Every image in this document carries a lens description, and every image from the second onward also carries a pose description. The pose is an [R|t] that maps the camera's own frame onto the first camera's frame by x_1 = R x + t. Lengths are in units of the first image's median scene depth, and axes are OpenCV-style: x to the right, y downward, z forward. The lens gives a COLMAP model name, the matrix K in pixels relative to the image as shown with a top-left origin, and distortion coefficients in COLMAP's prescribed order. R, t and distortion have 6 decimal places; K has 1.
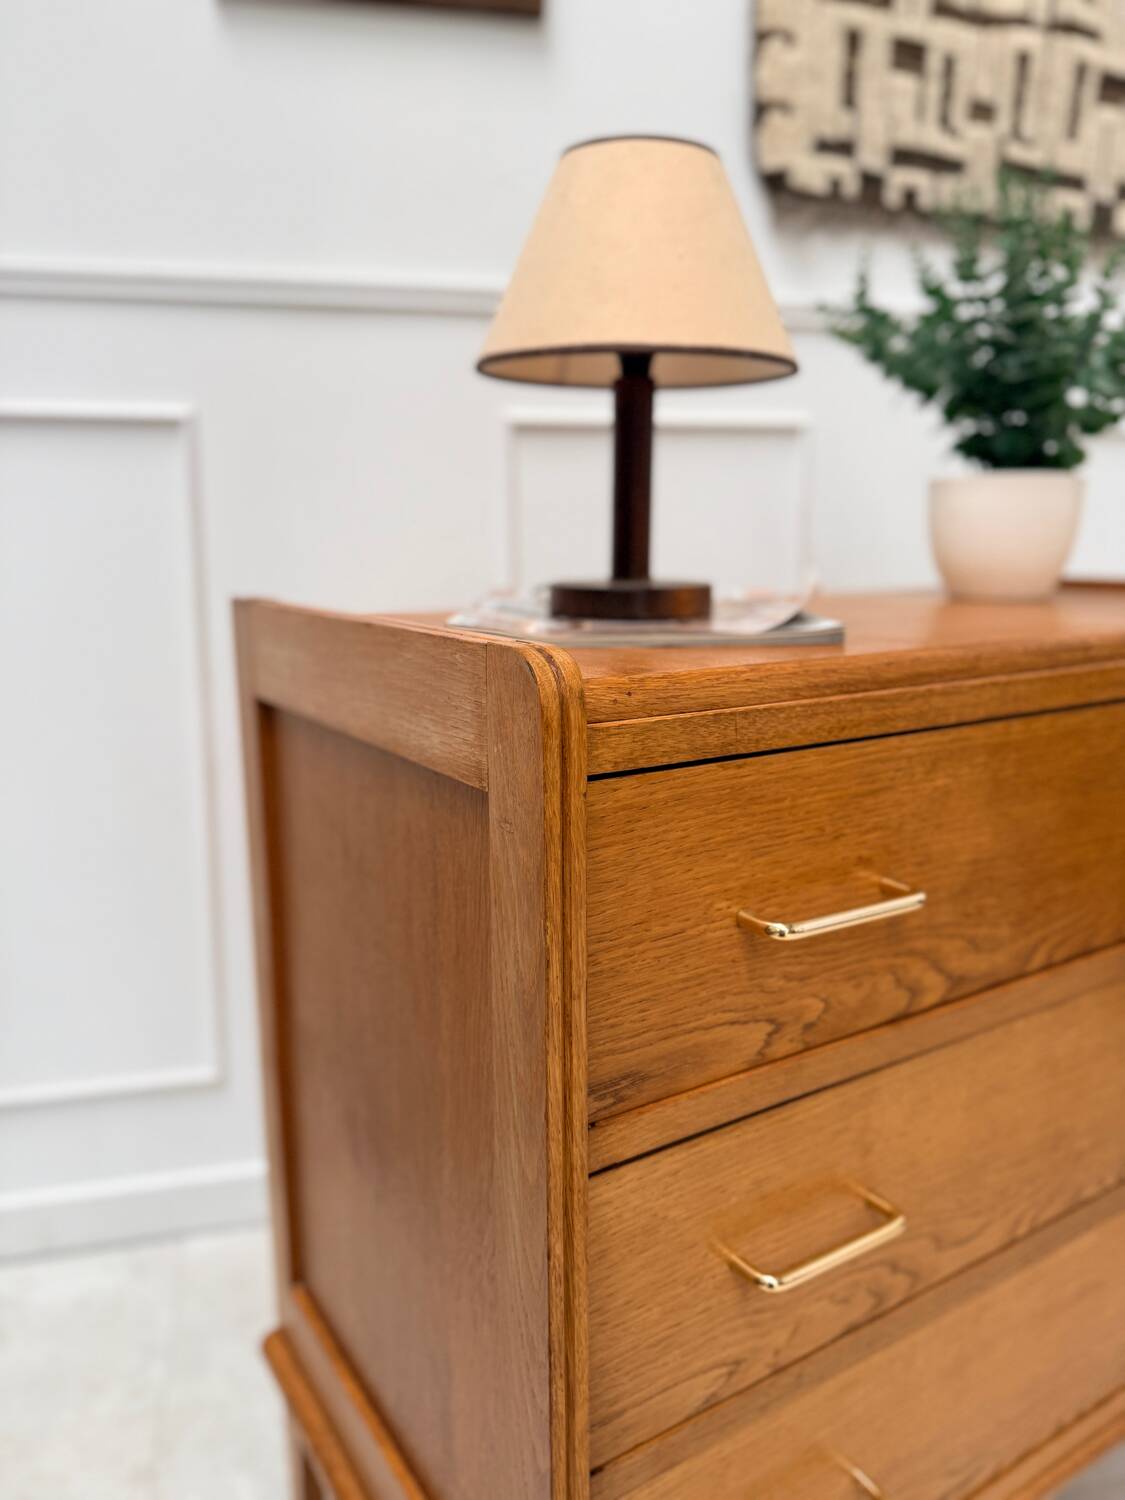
lens RADIAL K [[1072.4, 0, 555.4], [0, 1072.4, 750.7], [0, 0, 1]] dist [0.072308, -0.103187]
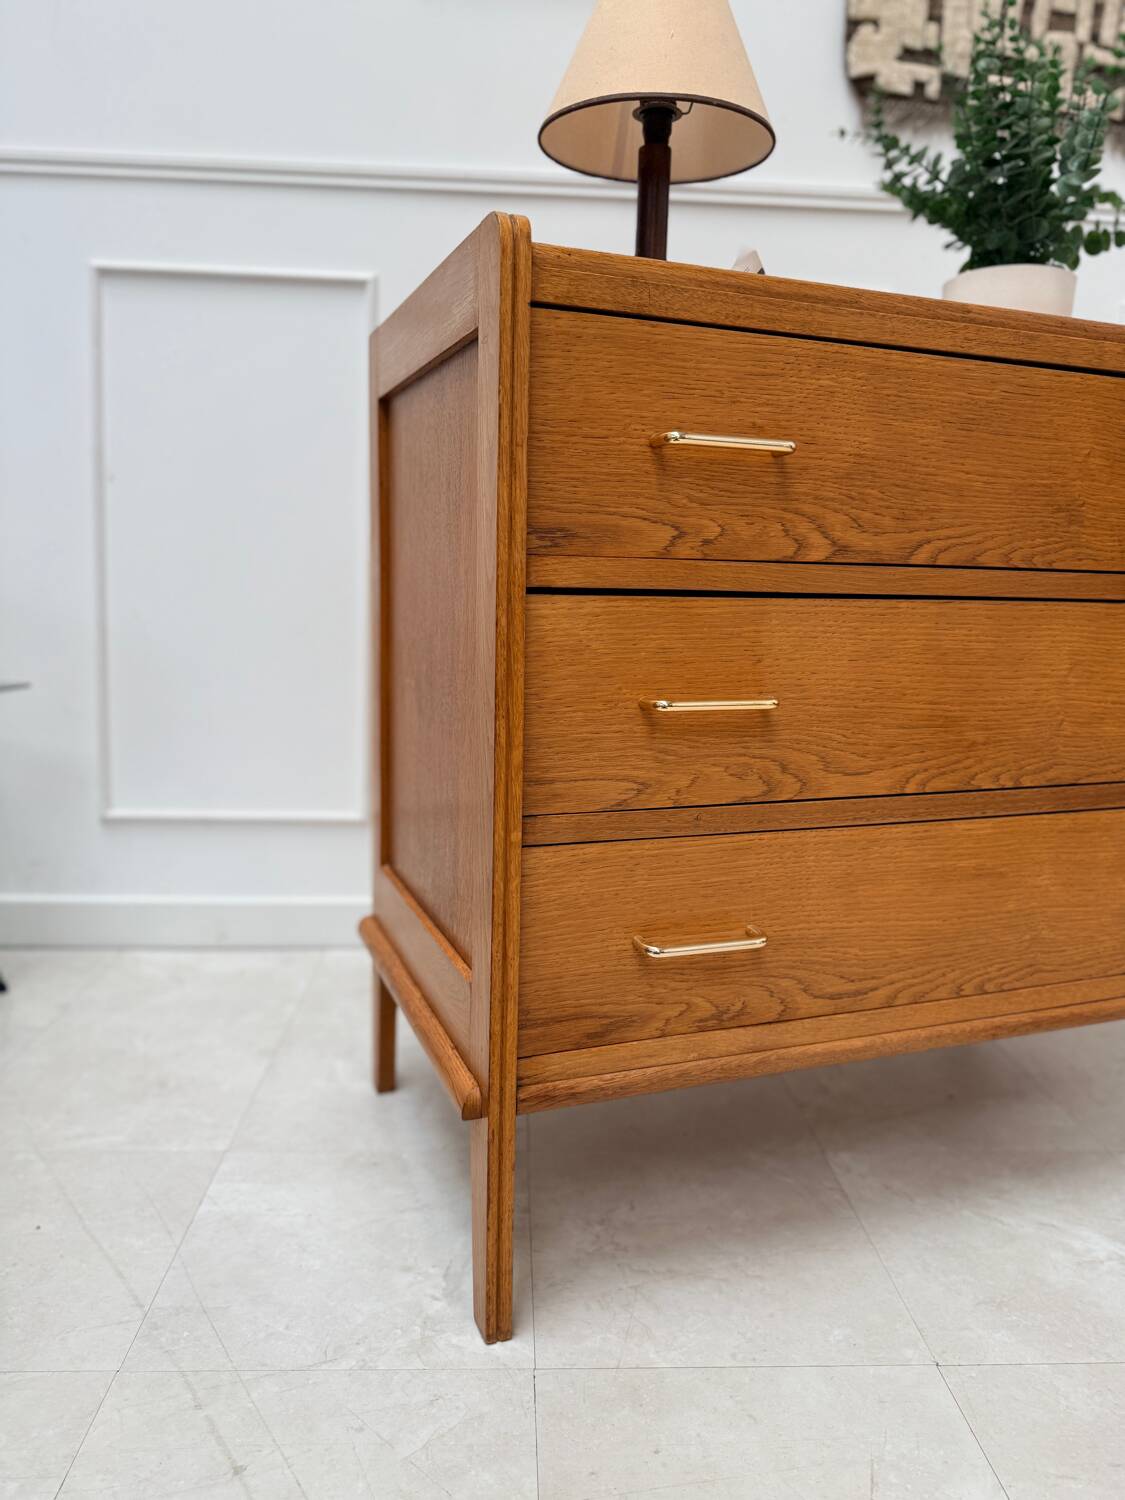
lens RADIAL K [[1064.4, 0, 553.5], [0, 1064.4, 756.8], [0, 0, 1]] dist [0.085889, -0.133865]
pose [[0.979840, 0.064104, -0.189223, 0.311903], [-0.070407, 0.997159, -0.026773, 0.573450], [0.186969, 0.039556, 0.981569, -0.395556]]
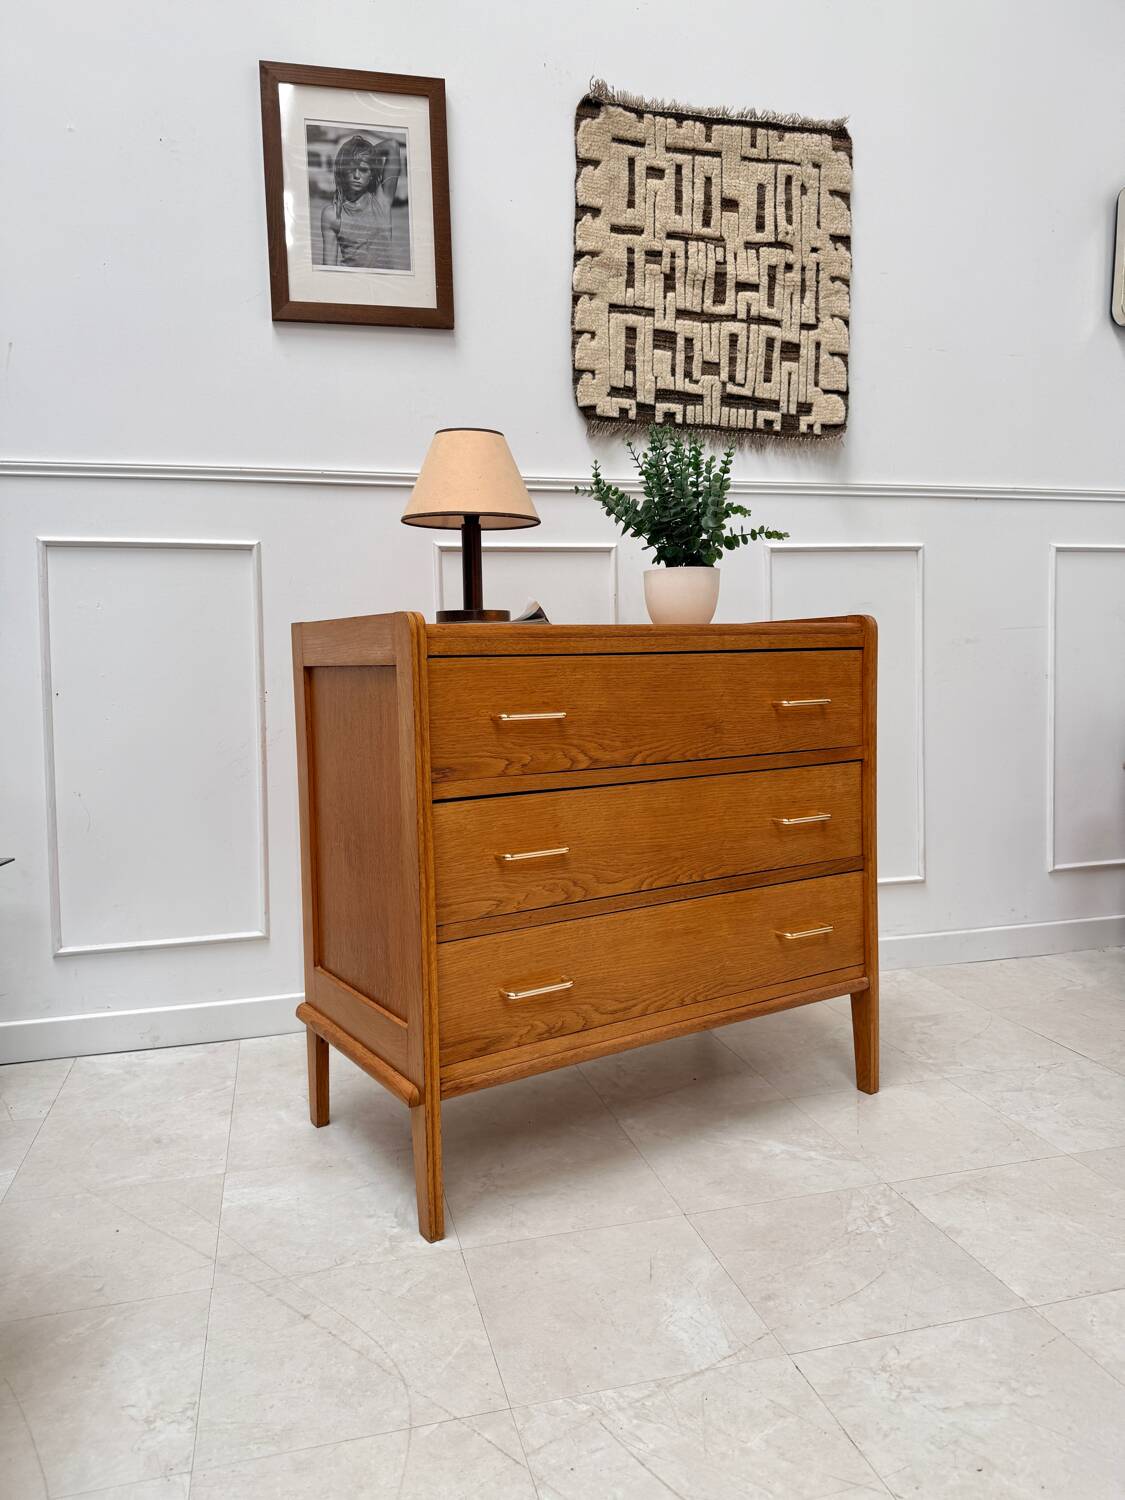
lens RADIAL K [[1061.8, 0, 554.5], [0, 1061.8, 749.0], [0, 0, 1]] dist [0.146267, -0.261055]
pose [[0.999859, -0.013948, 0.009361, 0.276024], [0.014922, 0.993412, -0.113622, 0.495414], [-0.007715, 0.113745, 0.993480, -1.521239]]
